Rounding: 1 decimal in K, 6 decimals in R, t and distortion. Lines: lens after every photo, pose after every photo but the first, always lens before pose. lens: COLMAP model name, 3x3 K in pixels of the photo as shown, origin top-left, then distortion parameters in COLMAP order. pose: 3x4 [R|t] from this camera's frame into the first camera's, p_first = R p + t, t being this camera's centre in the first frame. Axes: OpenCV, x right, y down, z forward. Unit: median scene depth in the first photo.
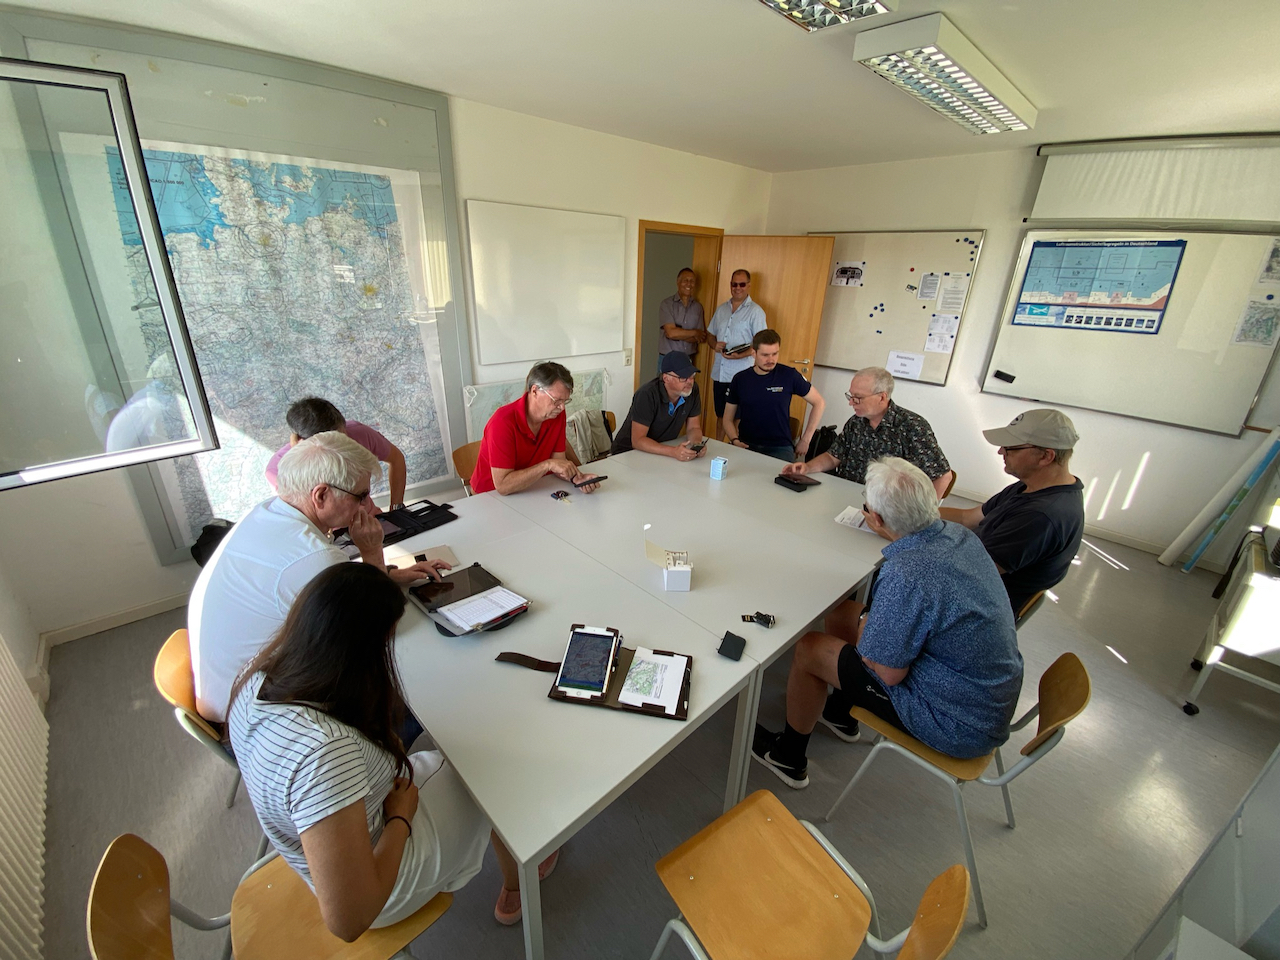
lens RADIAL K [[515.7, 0, 631.3], [0, 515.7, 476.5], [0, 0, 1]] dist [0.000093, -0.014074]
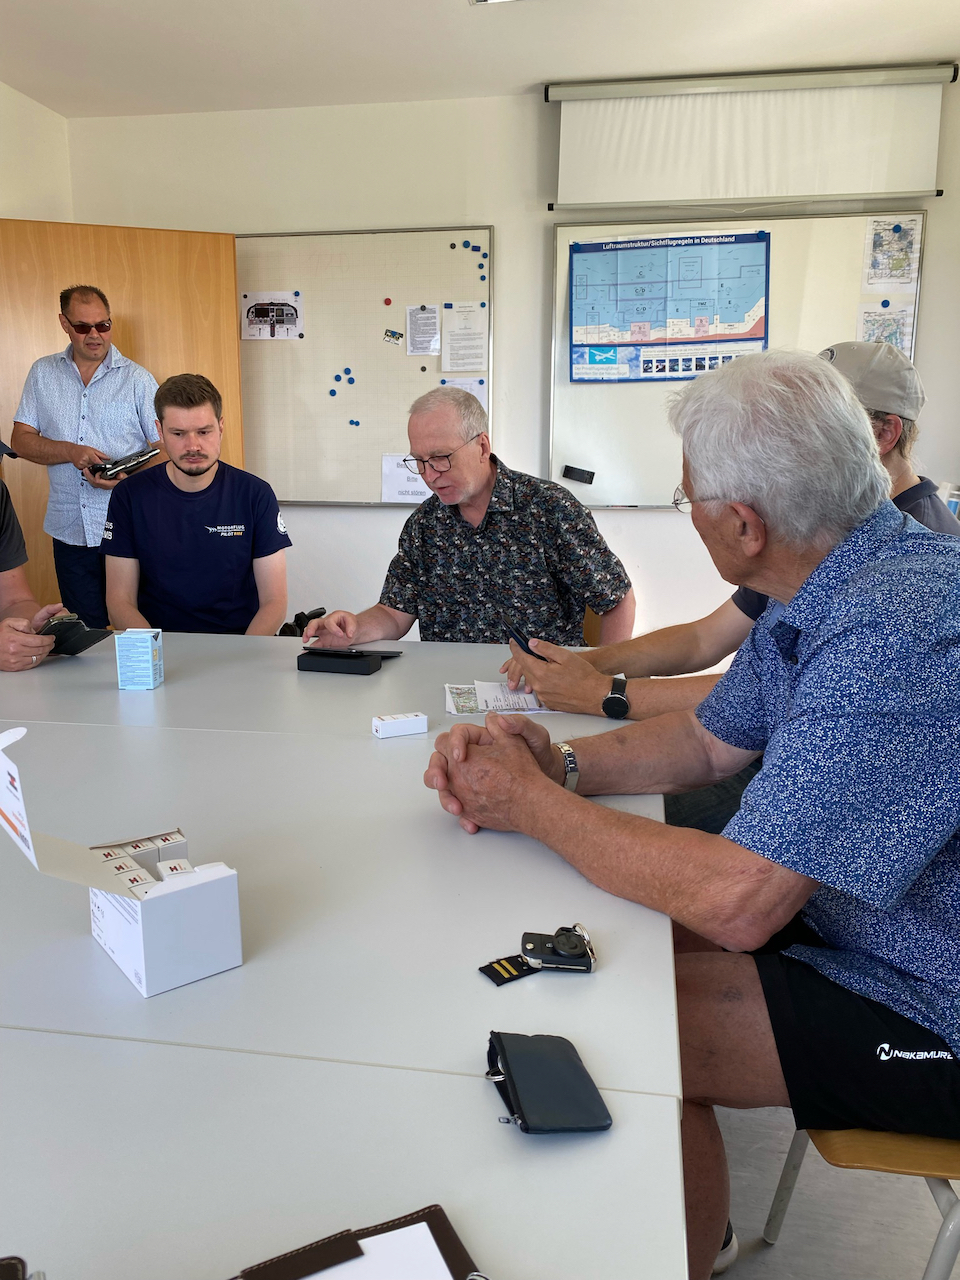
lens RADIAL K [[972.4, 0, 480.0], [0, 972.4, 640.0], [0, 0, 1]] dist [0.003610, -0.001745]
pose [[0.793924, -0.140175, 0.591638, -0.029002], [0.249095, 0.962640, -0.106187, 0.088490], [-0.554650, 0.231679, 0.799180, 0.310844]]
